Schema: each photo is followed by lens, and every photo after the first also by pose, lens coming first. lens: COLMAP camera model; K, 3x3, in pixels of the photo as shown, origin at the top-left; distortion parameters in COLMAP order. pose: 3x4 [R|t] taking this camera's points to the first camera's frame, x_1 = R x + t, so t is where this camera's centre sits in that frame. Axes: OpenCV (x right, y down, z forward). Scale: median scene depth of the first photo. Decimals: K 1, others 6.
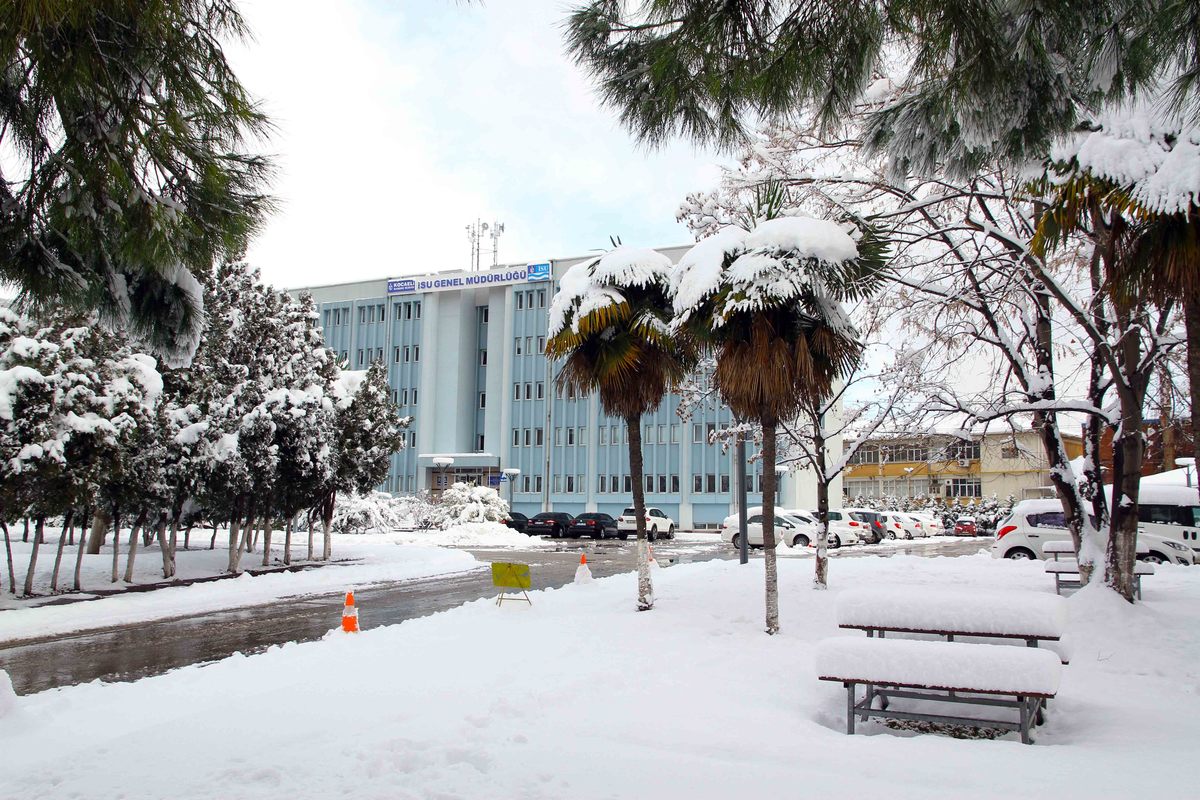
lens RADIAL K [[996.5, 0, 607.9], [0, 996.5, 420.8], [0, 0, 1]] dist [-0.057708, 0.026565]
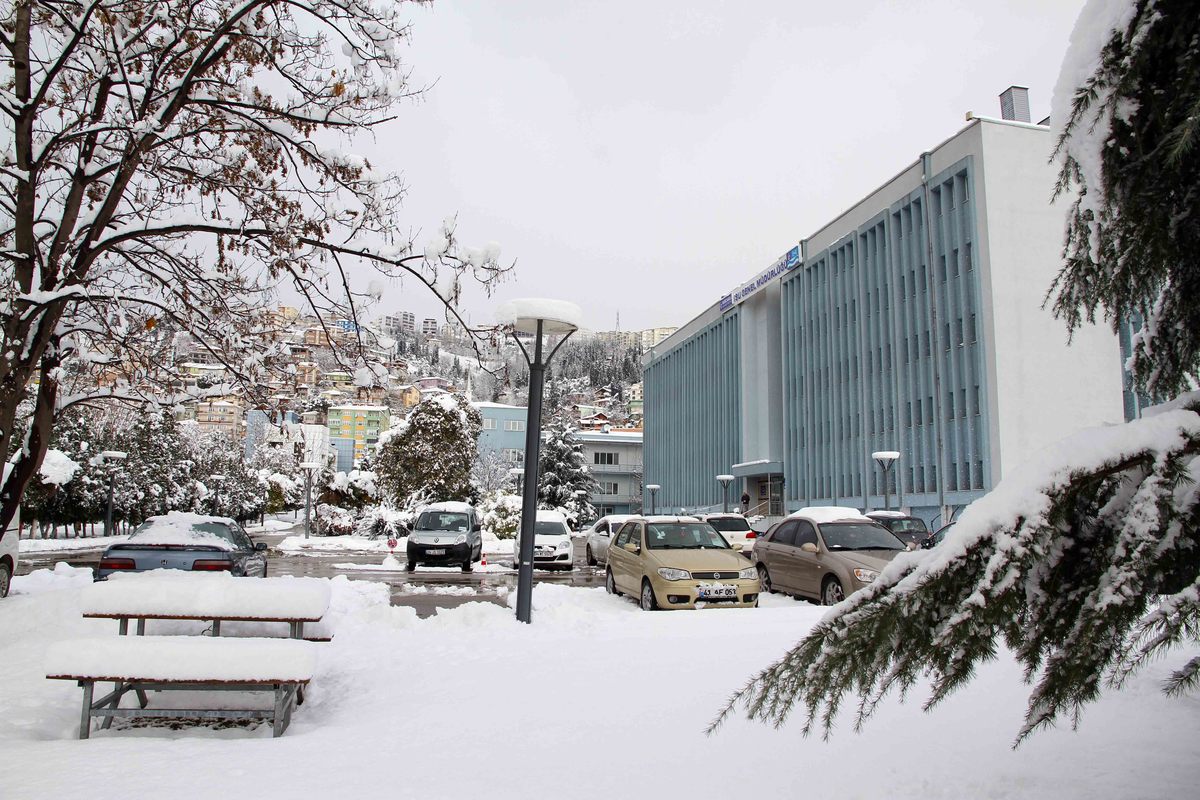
lens RADIAL K [[850.4, 0, 597.4], [0, 850.4, 406.2], [0, 0, 1]] dist [-0.101938, 0.065648]
pose [[0.598875, -0.117303, -0.792205, 0.675571], [0.077505, 0.993060, -0.088453, 0.066325], [0.797083, -0.008427, 0.603811, 0.615916]]
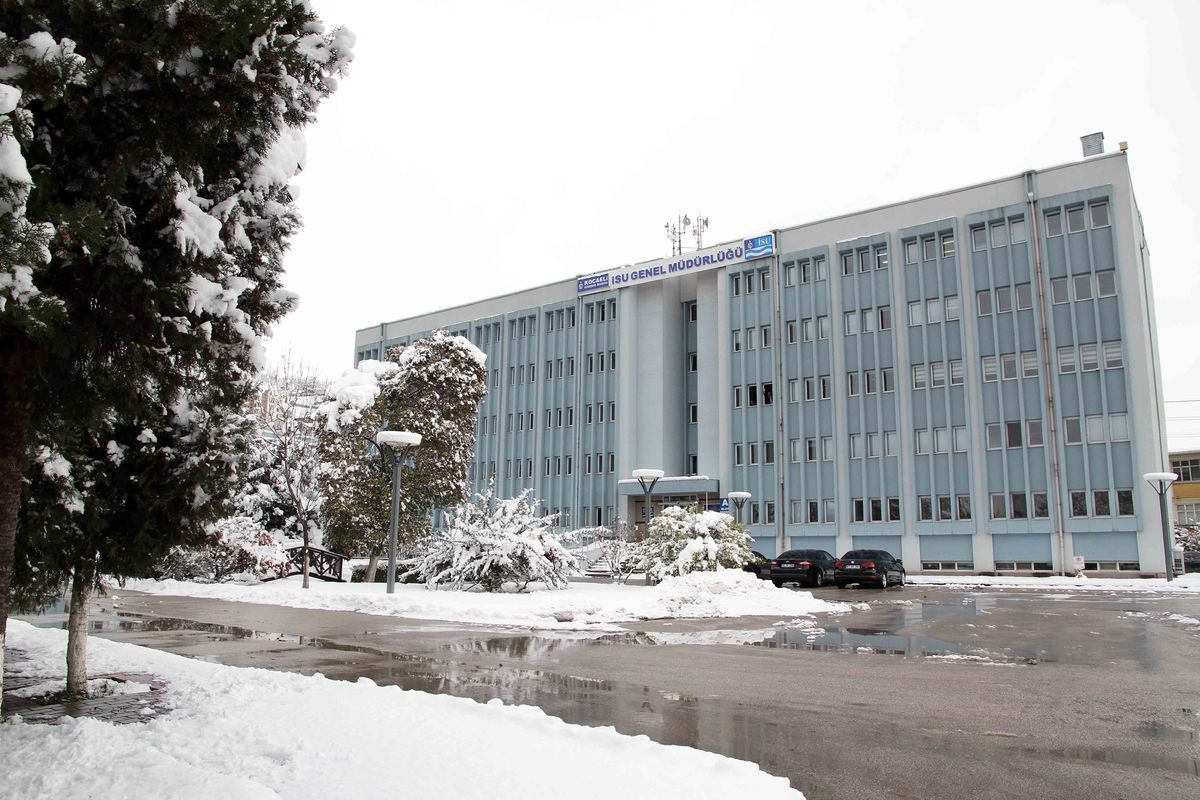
lens RADIAL K [[850.4, 0, 596.9], [0, 850.4, 404.1], [0, 0, 1]] dist [-0.101938, 0.065648]
pose [[0.974783, -0.042175, -0.219132, -0.084524], [0.025258, 0.996520, -0.079439, 0.044135], [0.221720, 0.071901, 0.972456, 0.510860]]
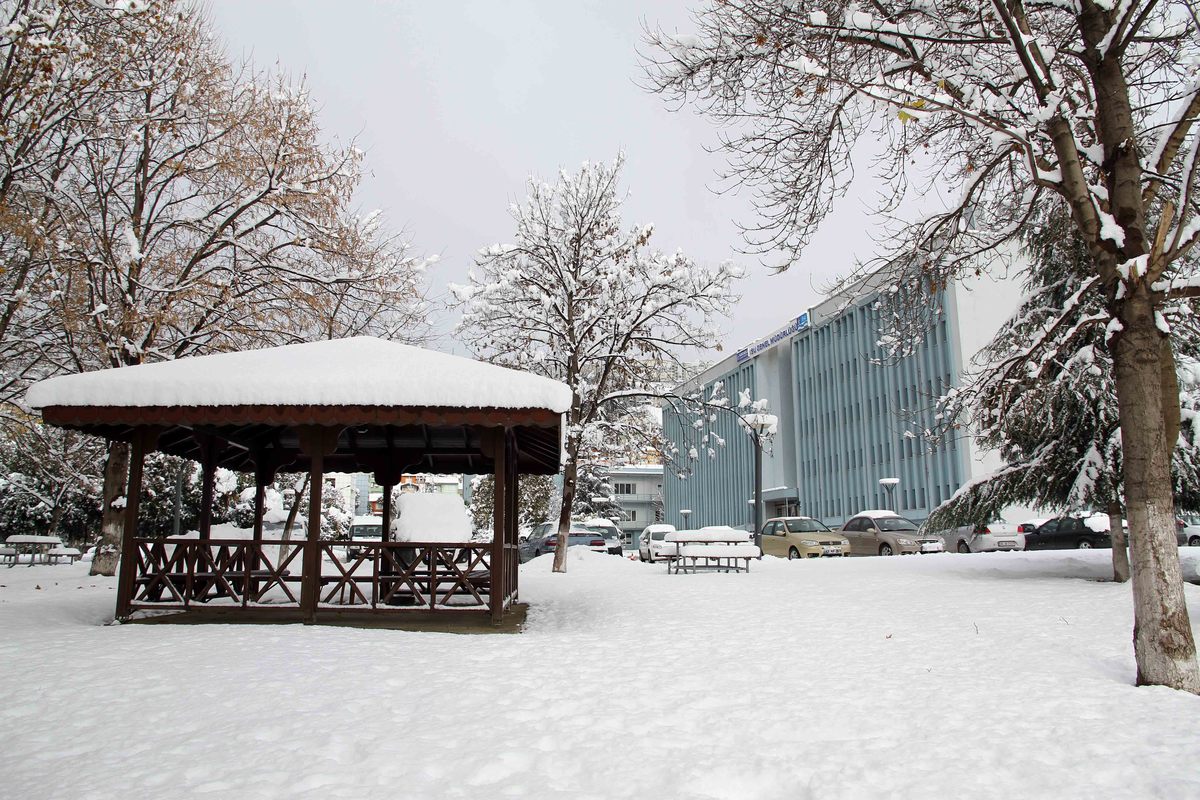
lens RADIAL K [[850.4, 0, 596.2], [0, 850.4, 395.1], [0, 0, 1]] dist [-0.101938, 0.065648]
pose [[0.615782, -0.165964, -0.770240, 0.821902], [0.097225, 0.986099, -0.134747, 0.063310], [0.781895, 0.008088, 0.623357, 0.344851]]
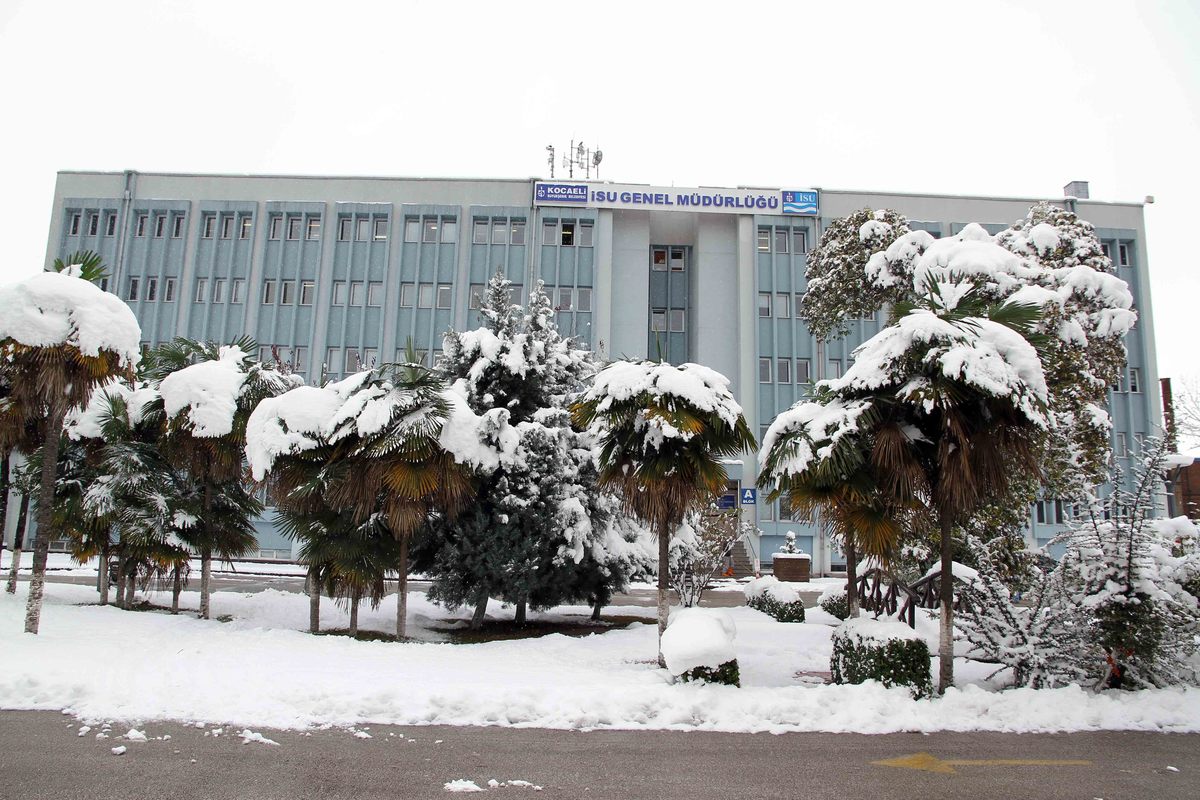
lens RADIAL K [[850.4, 0, 609.9], [0, 850.4, 405.1], [0, 0, 1]] dist [-0.101938, 0.065648]
pose [[0.902382, 0.076743, 0.424049, -0.685389], [-0.055220, 0.996495, -0.062832, 0.058630], [-0.427384, 0.033283, 0.903457, 0.845223]]
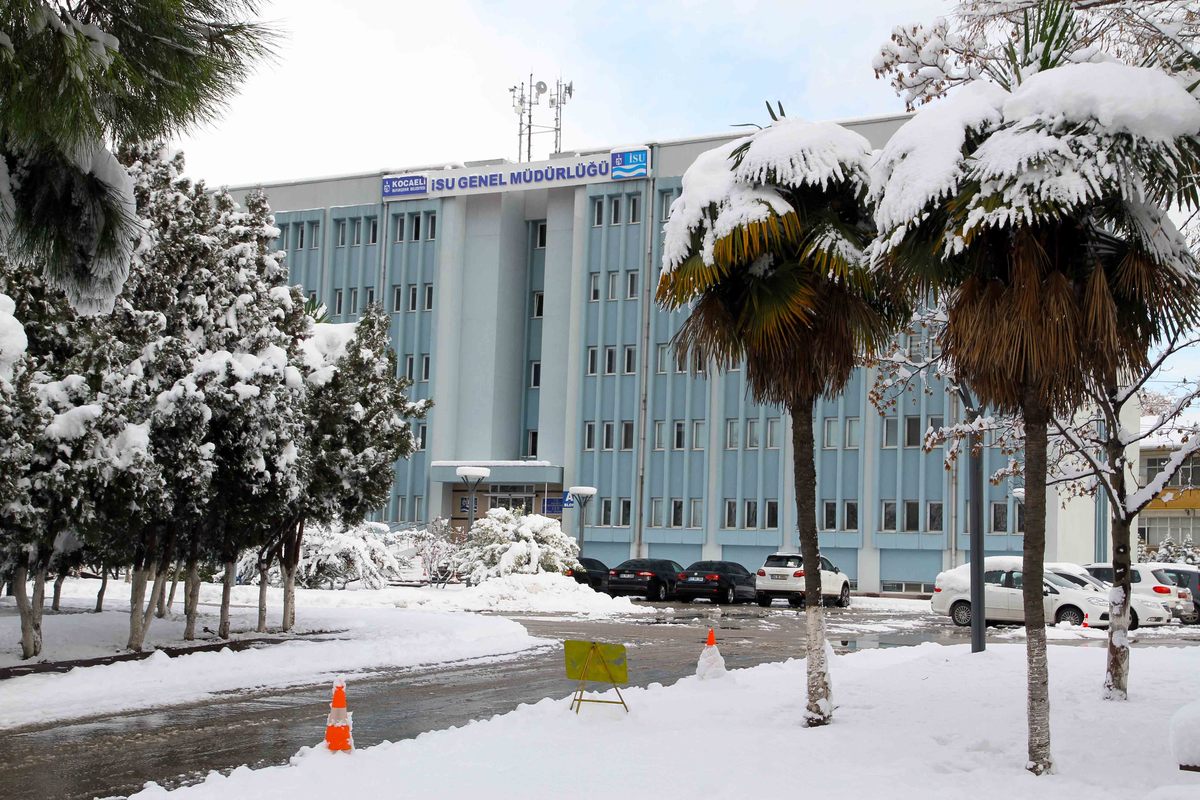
lens RADIAL K [[1630.3, 0, 619.8], [0, 1630.3, 436.3], [0, 0, 1]] dist [0.116982, 0.000000]
pose [[0.997436, 0.012358, -0.070492, -0.004936], [-0.011200, 0.999796, 0.016799, 0.000136], [0.070685, -0.015966, 0.997371, 0.001650]]
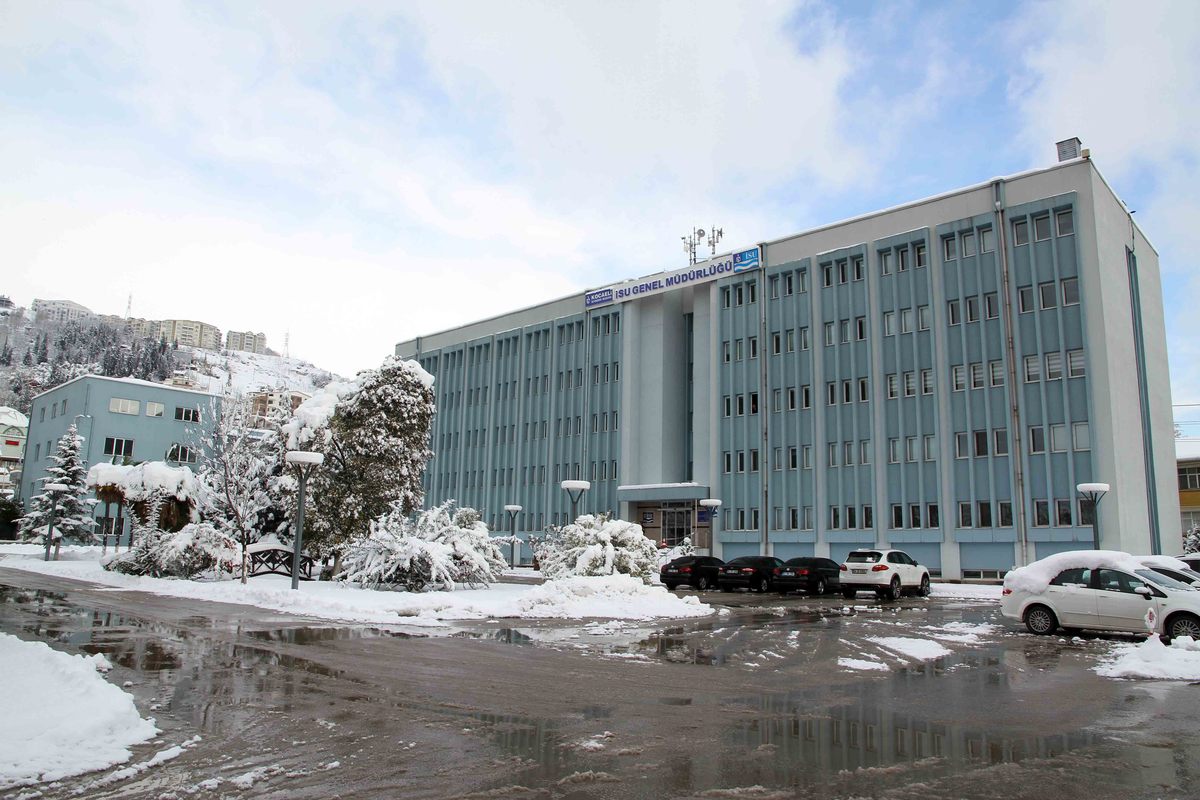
lens RADIAL K [[850.4, 0, 595.0], [0, 850.4, 406.6], [0, 0, 1]] dist [-0.101938, 0.065648]
pose [[0.942404, -0.051297, -0.330521, 0.060230], [0.026388, 0.996492, -0.079417, 0.037950], [0.333435, 0.066121, 0.940452, 0.492272]]
